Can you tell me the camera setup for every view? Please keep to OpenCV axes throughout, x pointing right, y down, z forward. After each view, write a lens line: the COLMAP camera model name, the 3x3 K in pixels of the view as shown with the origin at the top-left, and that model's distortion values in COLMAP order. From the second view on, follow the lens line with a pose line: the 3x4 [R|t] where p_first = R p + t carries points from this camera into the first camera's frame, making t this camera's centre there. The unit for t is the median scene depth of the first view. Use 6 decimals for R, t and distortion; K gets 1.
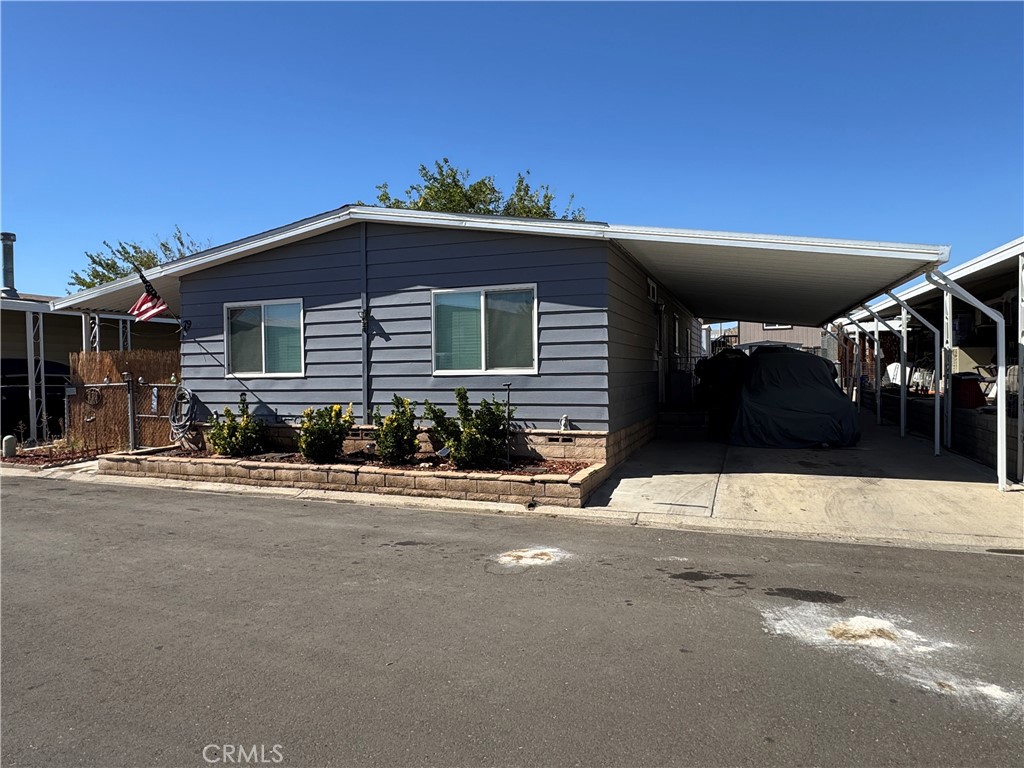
lens RADIAL K [[642.7, 0, 510.7], [0, 642.7, 382.6], [0, 0, 1]] dist [-0.008760, 0.008727]
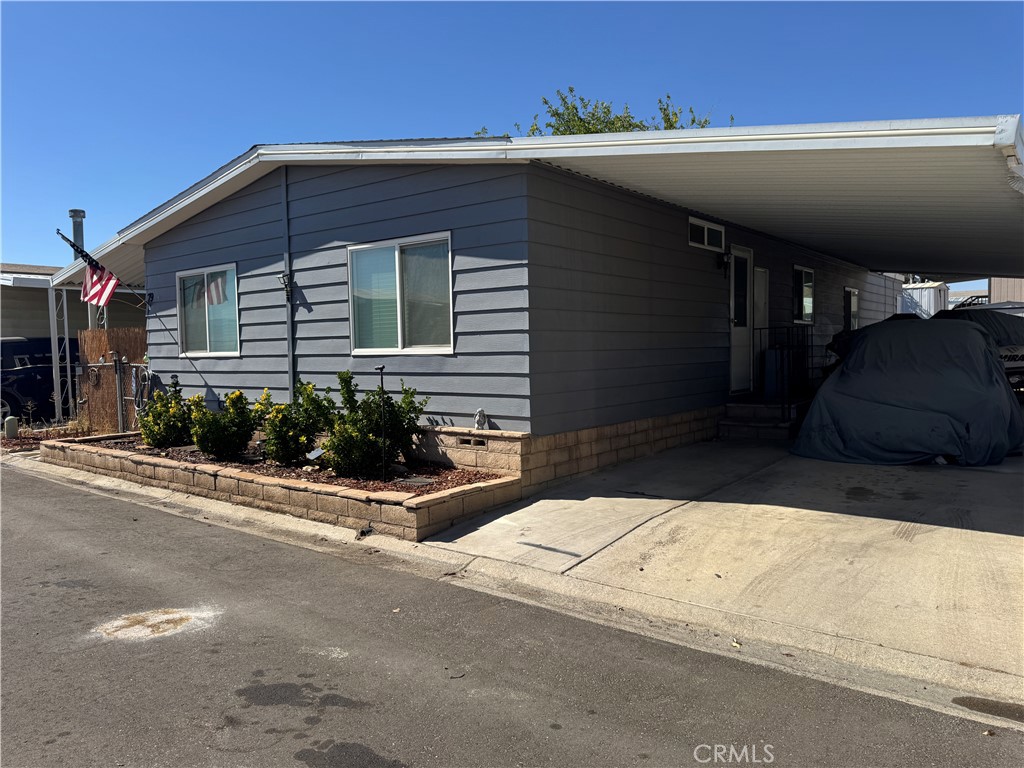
lens RADIAL K [[719.1, 0, 519.2], [0, 719.1, 388.1], [0, 0, 1]] dist [0.036859, -0.034981]
pose [[0.958151, 0.012042, -0.286011, 0.358581], [-0.000870, 0.999233, 0.039155, -0.005710], [0.286263, -0.037267, 0.957426, 0.220380]]
